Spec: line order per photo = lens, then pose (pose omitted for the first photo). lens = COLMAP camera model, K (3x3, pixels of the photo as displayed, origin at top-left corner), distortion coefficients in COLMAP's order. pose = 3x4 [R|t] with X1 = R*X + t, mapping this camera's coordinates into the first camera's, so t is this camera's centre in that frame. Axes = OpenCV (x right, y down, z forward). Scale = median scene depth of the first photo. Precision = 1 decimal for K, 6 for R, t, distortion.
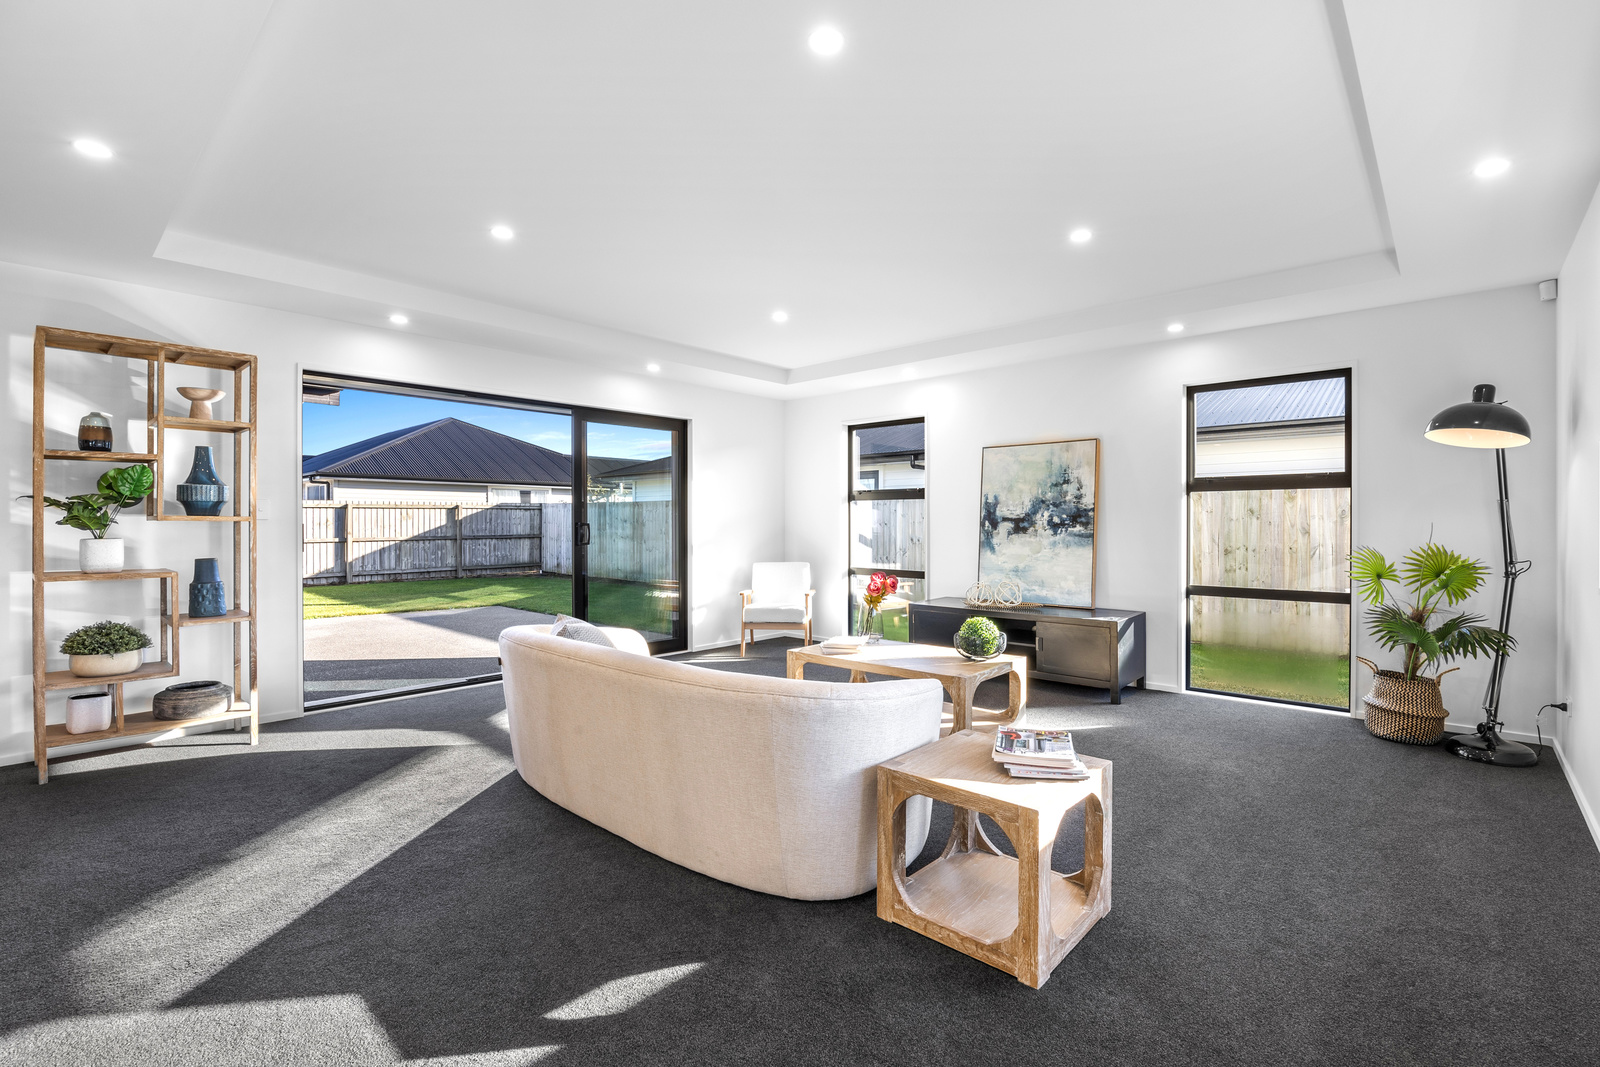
lens RADIAL K [[723.1, 0, 786.2], [0, 723.1, 529.6], [0, 0, 1]] dist [-0.000109, 0.000198]
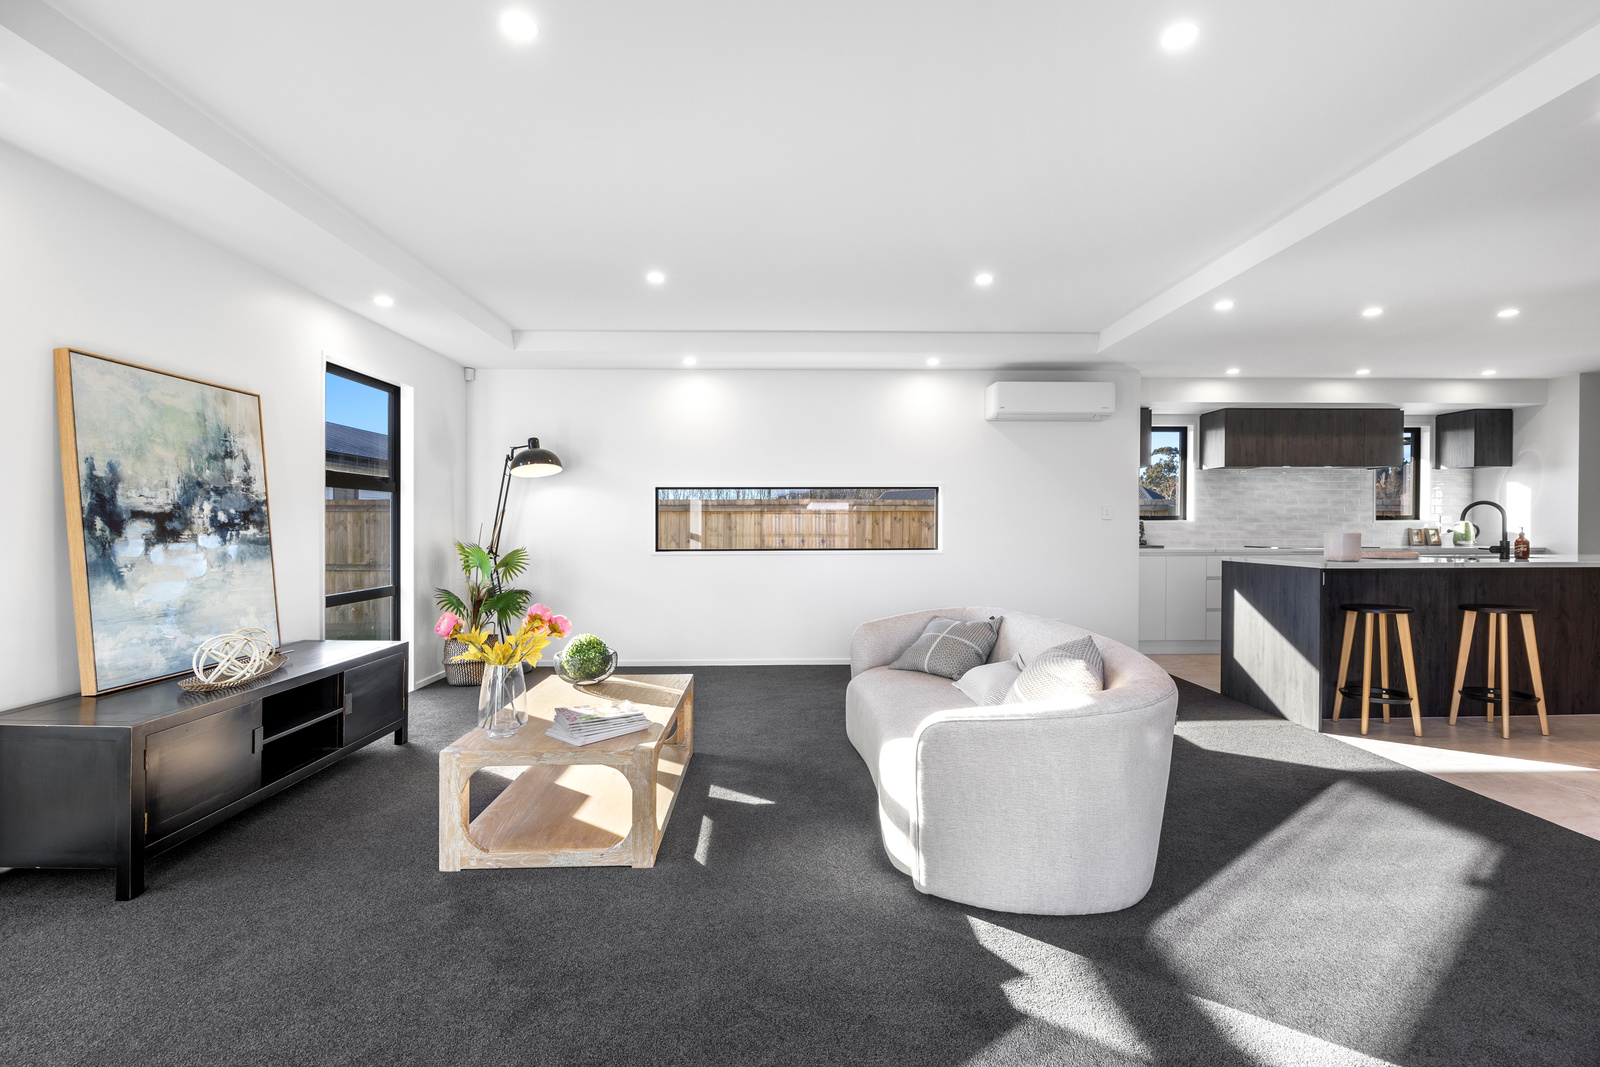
lens RADIAL K [[723.1, 0, 810.7], [0, 723.1, 530.0], [0, 0, 1]] dist [-0.000109, 0.000198]
pose [[-0.698497, 0.000420, 0.715613, -0.380138], [0.011648, 0.999874, 0.010782, -0.003590], [-0.715518, 0.015866, -0.698414, 1.053507]]
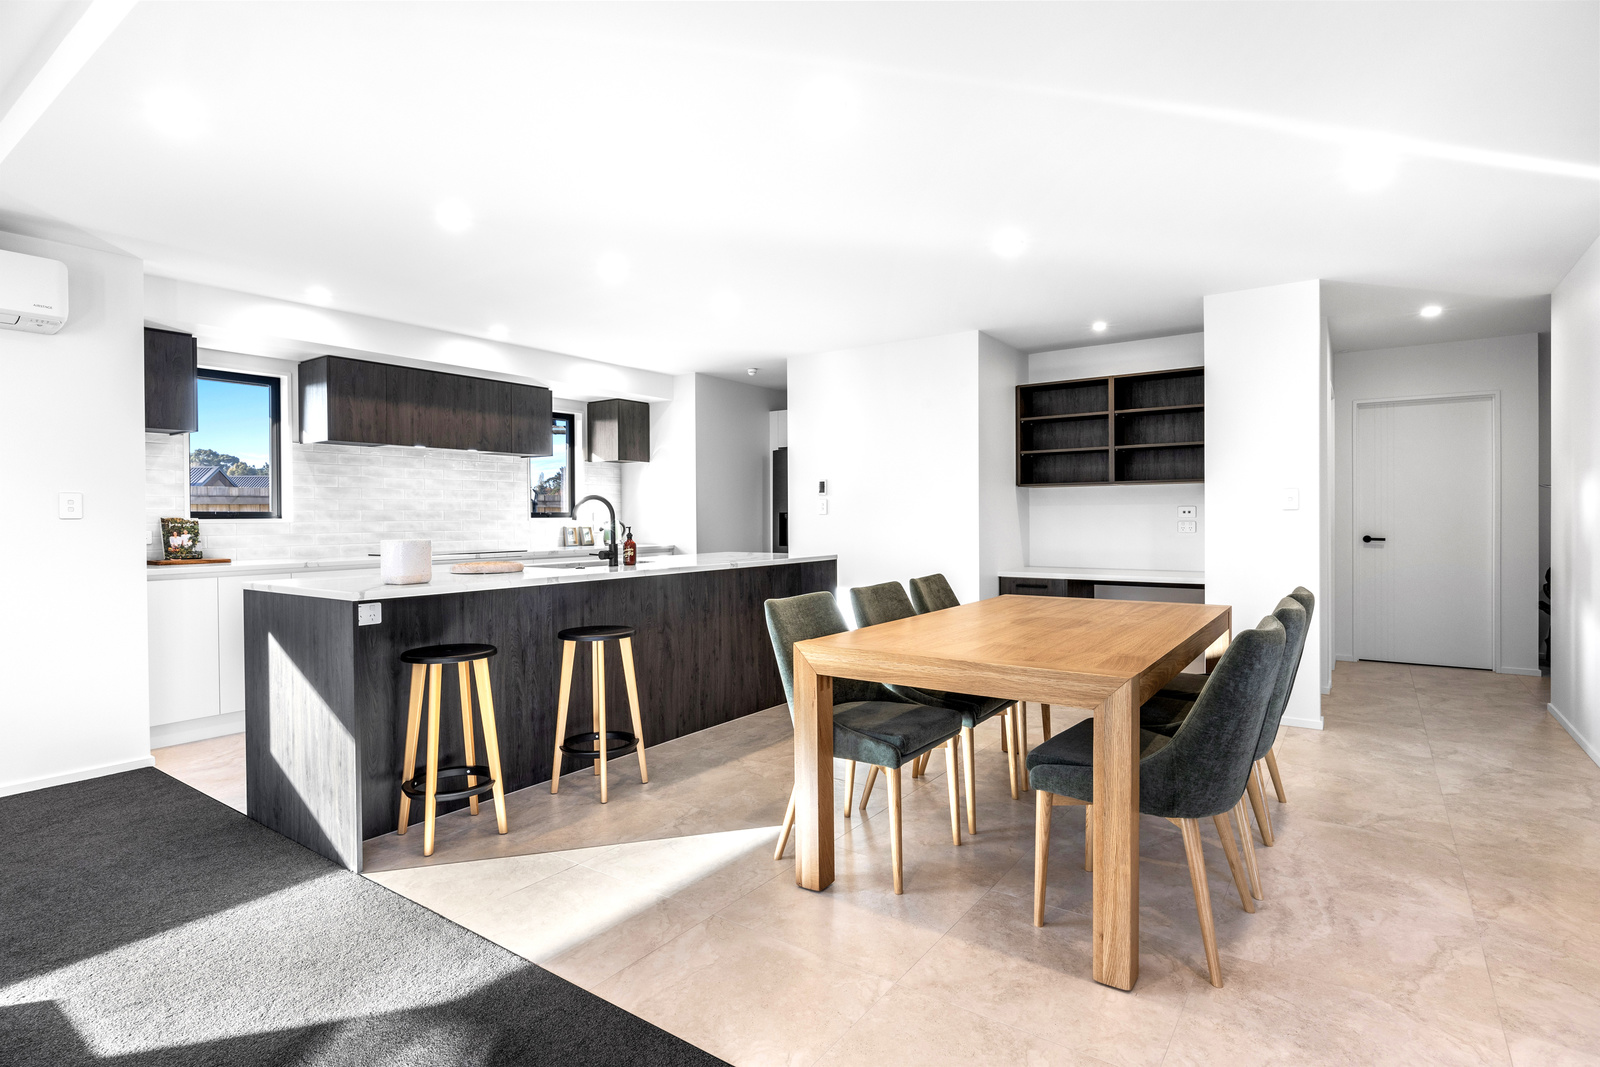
lens RADIAL K [[790.7, 0, 790.8], [0, 790.7, 523.5], [0, 0, 1]] dist [-0.002079, -0.000677]
pose [[-0.995096, 0.011844, -0.098203, -0.435519], [0.010151, 0.999792, 0.017715, -0.003965], [0.098392, 0.016631, -0.995009, 0.666192]]
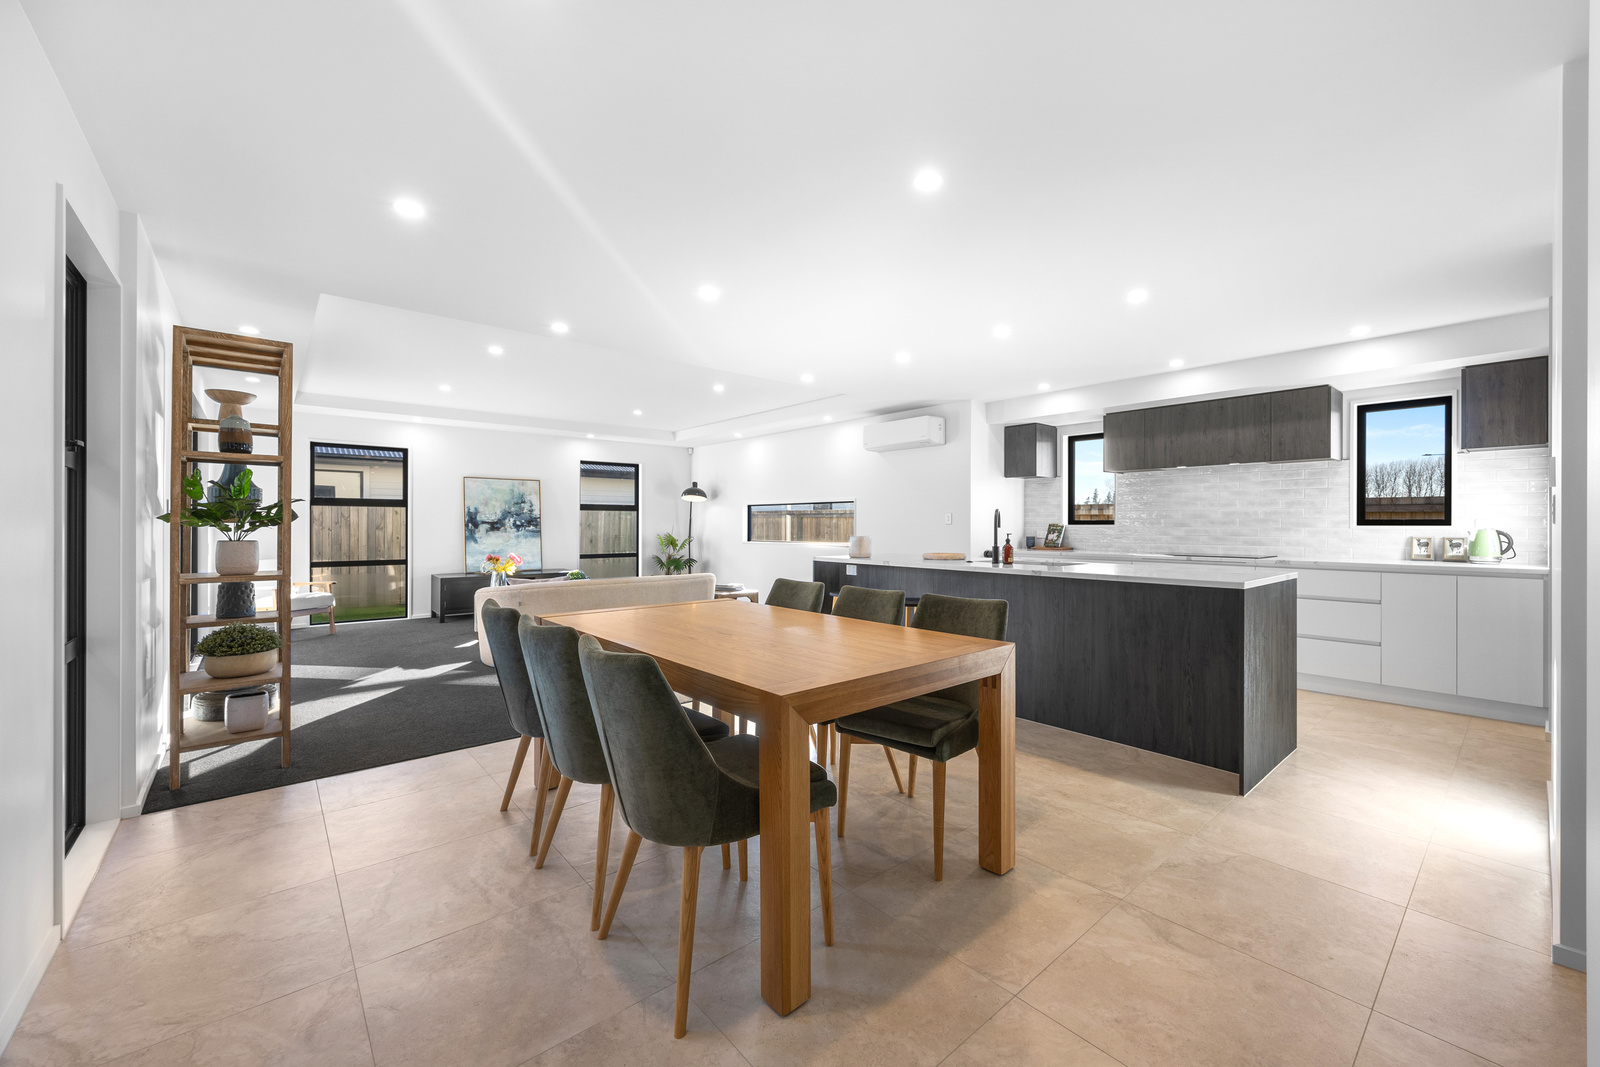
lens RADIAL K [[621.0, 0, 844.9], [0, 621.0, 532.0], [0, 0, 1]] dist [-0.010630, 0.000242]
pose [[0.084319, -0.007446, 0.996411, -1.068970], [0.006295, 0.999956, 0.006940, 0.003082], [-0.996419, 0.005687, 0.084362, 0.065058]]
